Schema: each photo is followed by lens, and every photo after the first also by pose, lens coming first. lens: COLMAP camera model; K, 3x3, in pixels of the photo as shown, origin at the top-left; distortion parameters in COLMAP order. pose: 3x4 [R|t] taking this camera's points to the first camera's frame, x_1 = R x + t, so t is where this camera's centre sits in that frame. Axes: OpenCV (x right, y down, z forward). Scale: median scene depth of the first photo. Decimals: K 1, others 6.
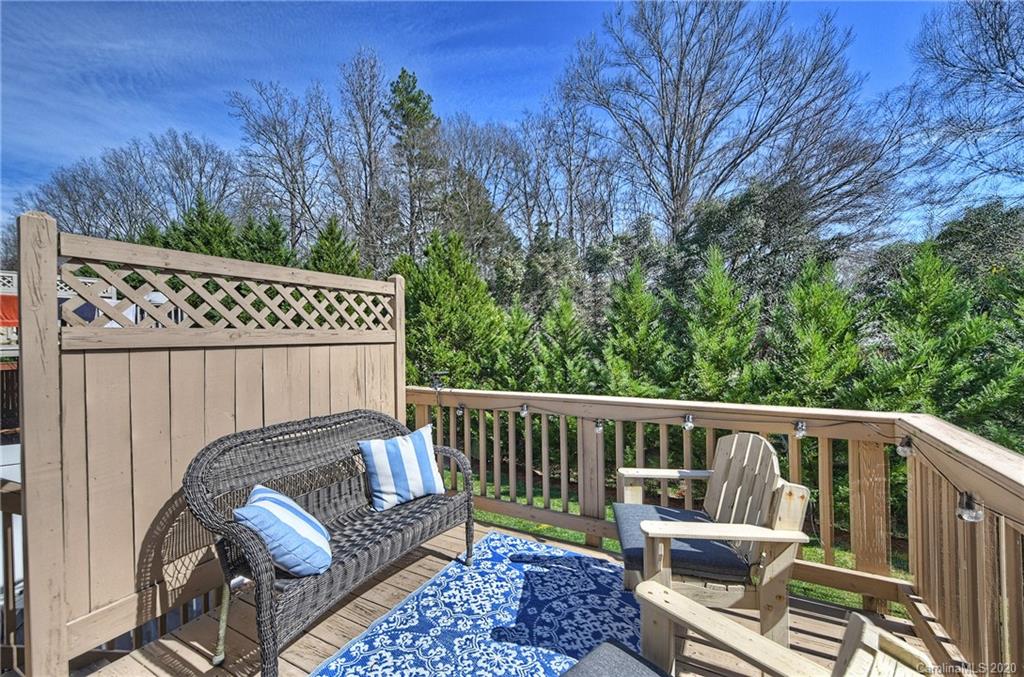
lens RADIAL K [[415.4, 0, 511.2], [0, 415.4, 334.0], [0, 0, 1]] dist [0.000660, -0.000156]
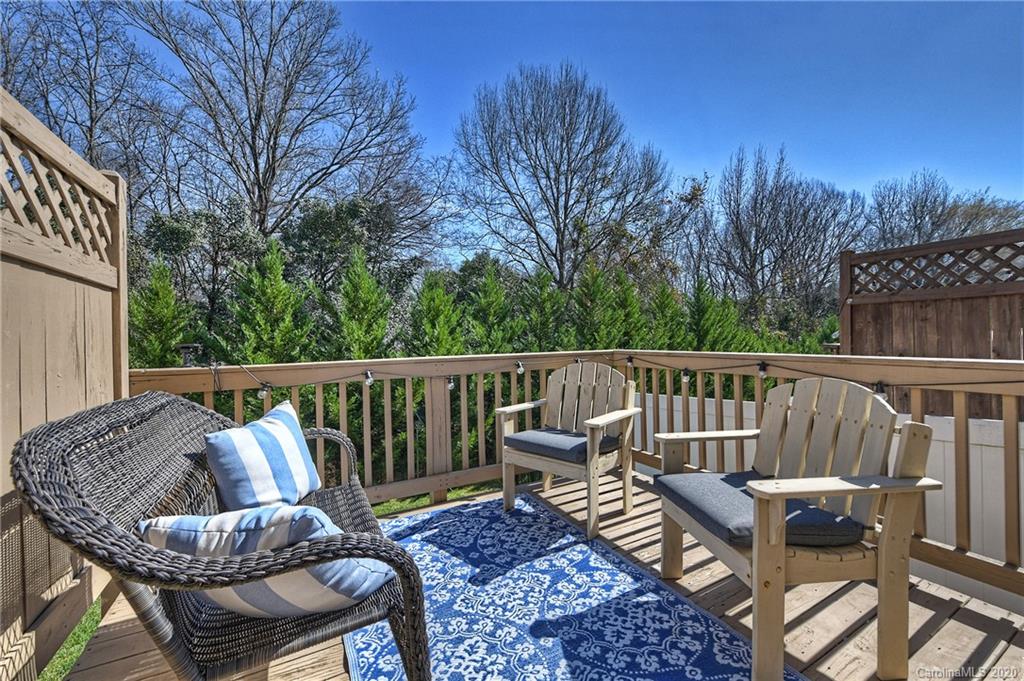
lens RADIAL K [[422.6, 0, 512.8], [0, 422.6, 336.7], [0, 0, 1]] dist [0.002304, -0.002003]
pose [[0.534192, 0.010327, 0.845300, -0.651646], [0.006172, 0.999851, -0.016116, 0.132438], [-0.845340, 0.013827, 0.534049, 0.312072]]
